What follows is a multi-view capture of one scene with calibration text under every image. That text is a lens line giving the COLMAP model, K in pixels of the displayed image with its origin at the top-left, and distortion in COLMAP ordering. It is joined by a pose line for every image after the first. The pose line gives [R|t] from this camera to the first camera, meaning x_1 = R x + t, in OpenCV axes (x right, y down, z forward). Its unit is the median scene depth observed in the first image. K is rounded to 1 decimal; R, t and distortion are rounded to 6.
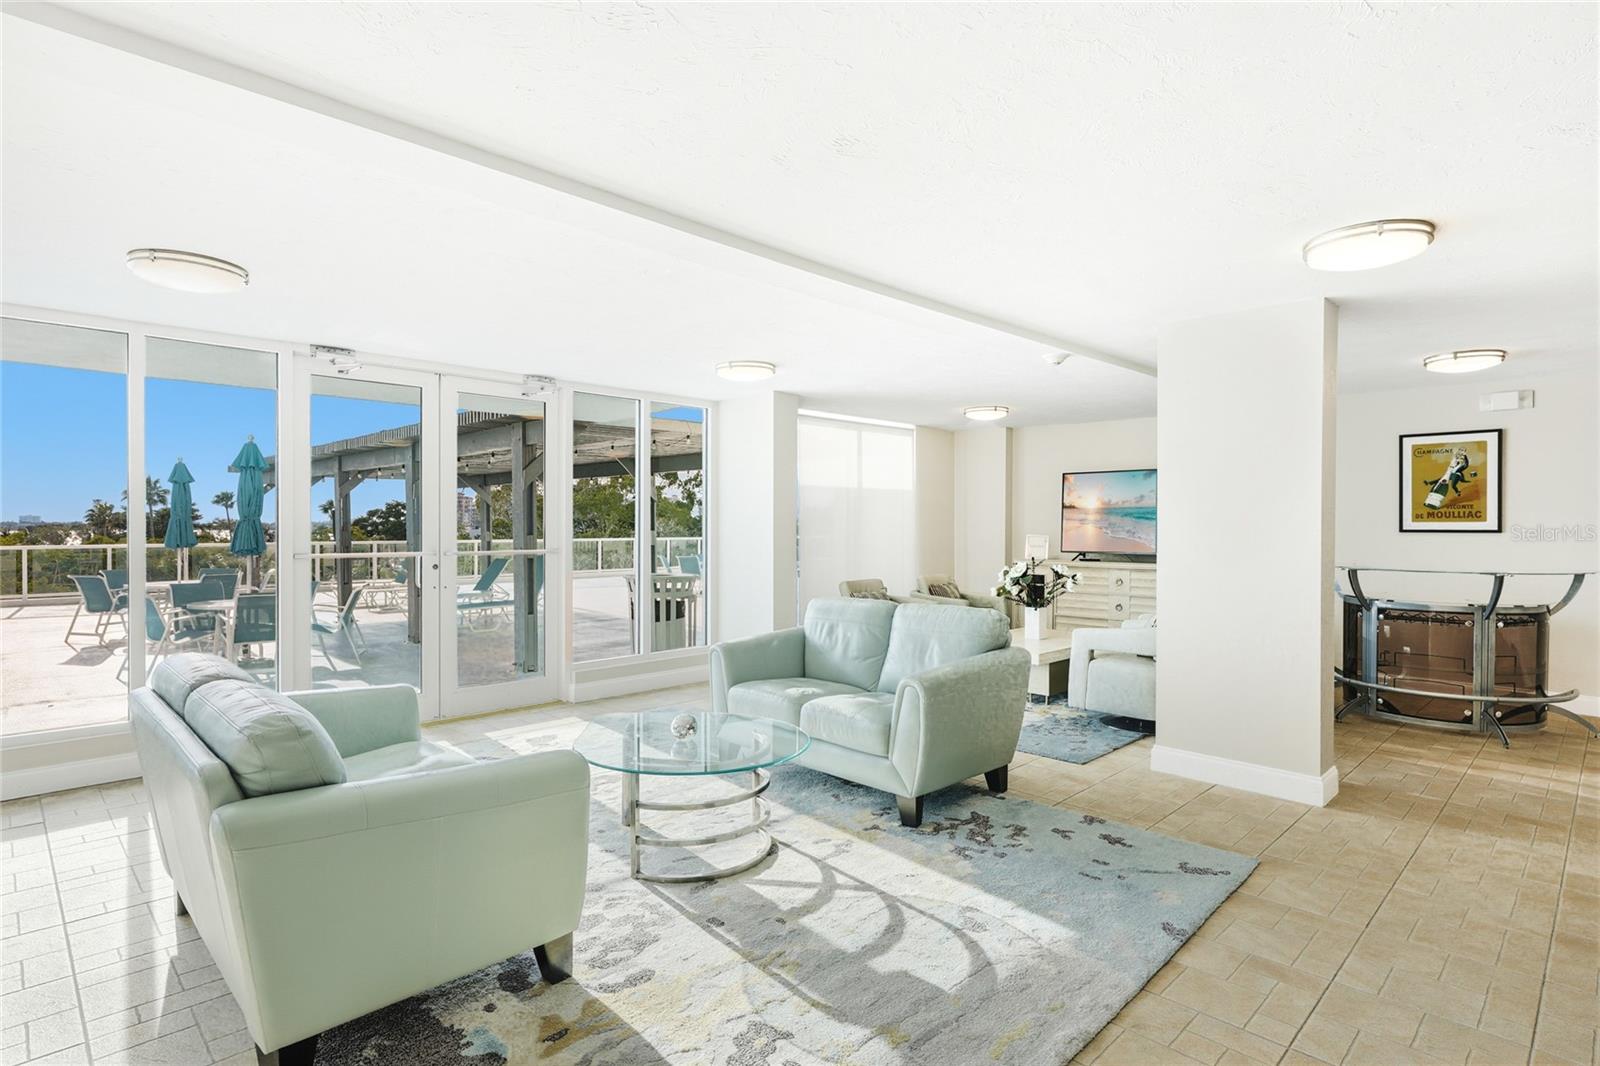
lens RADIAL K [[822.9, 0, 796.6], [0, 822.9, 533.4], [0, 0, 1]] dist [-0.013154, -0.000198]
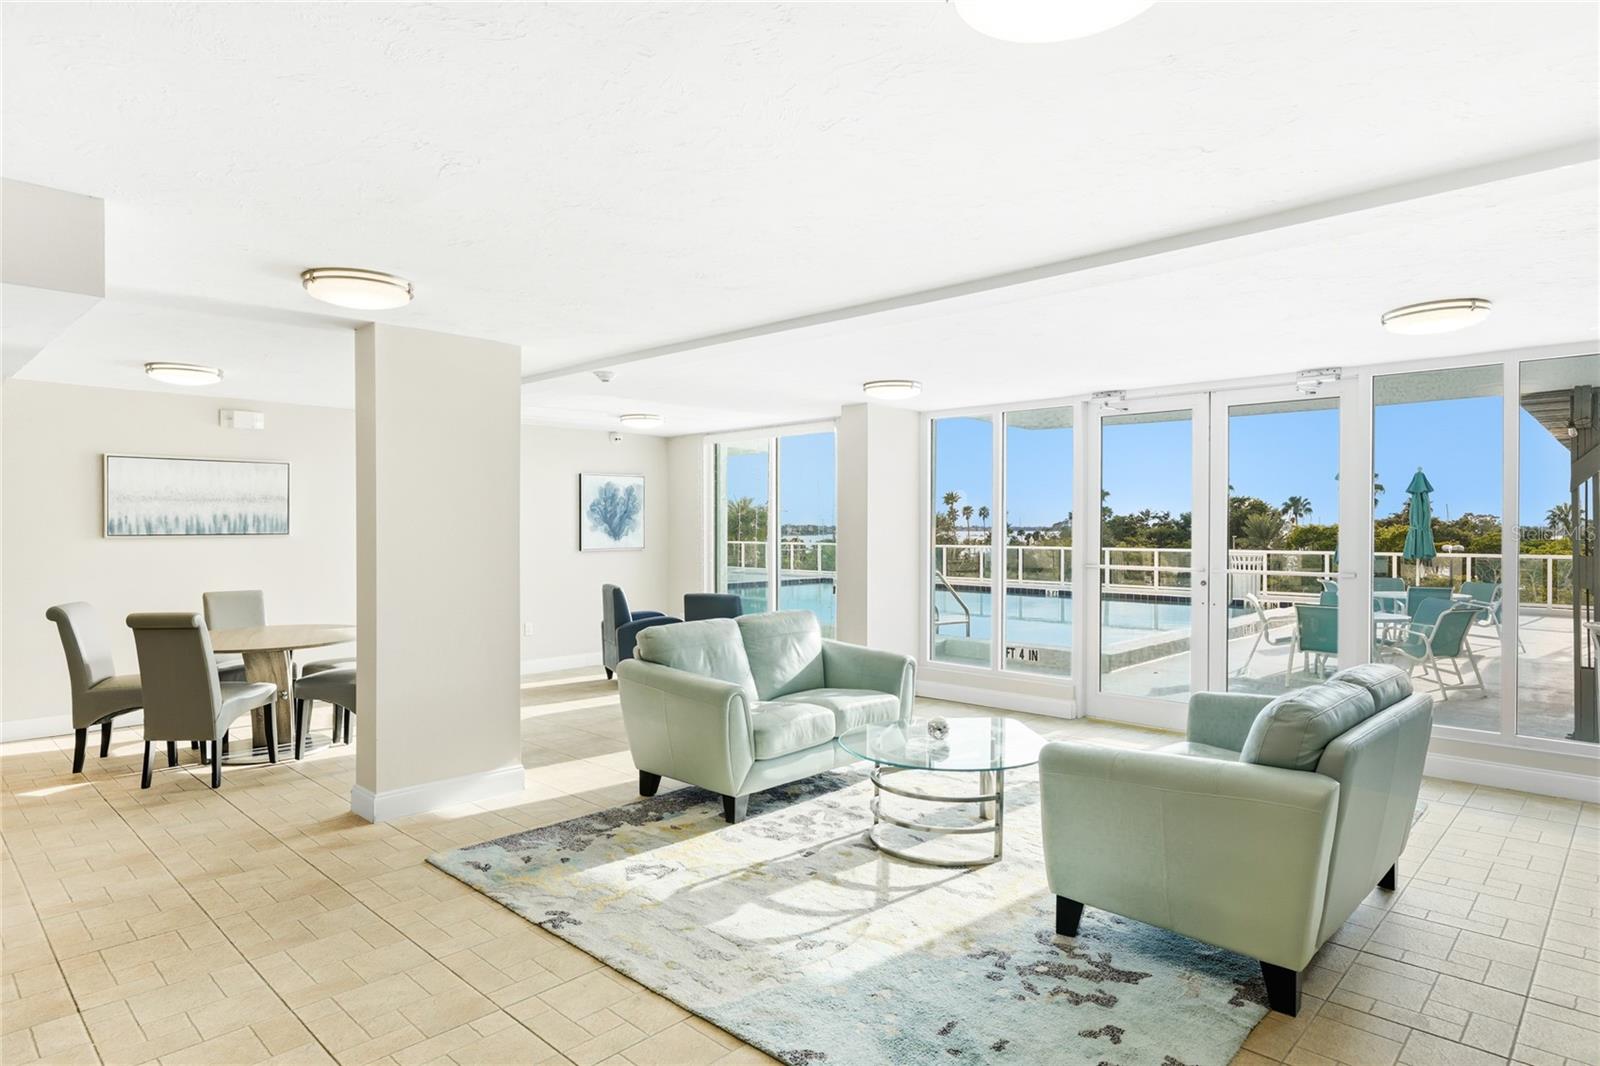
lens RADIAL K [[903.3, 0, 794.6], [0, 903.3, 528.9], [0, 0, 1]] dist [0.002372, 0.000116]
pose [[0.030929, 0.004892, -0.999510, 1.155817], [-0.016906, 0.999848, 0.004370, -0.040312], [0.999379, 0.016762, 0.031007, 0.806313]]
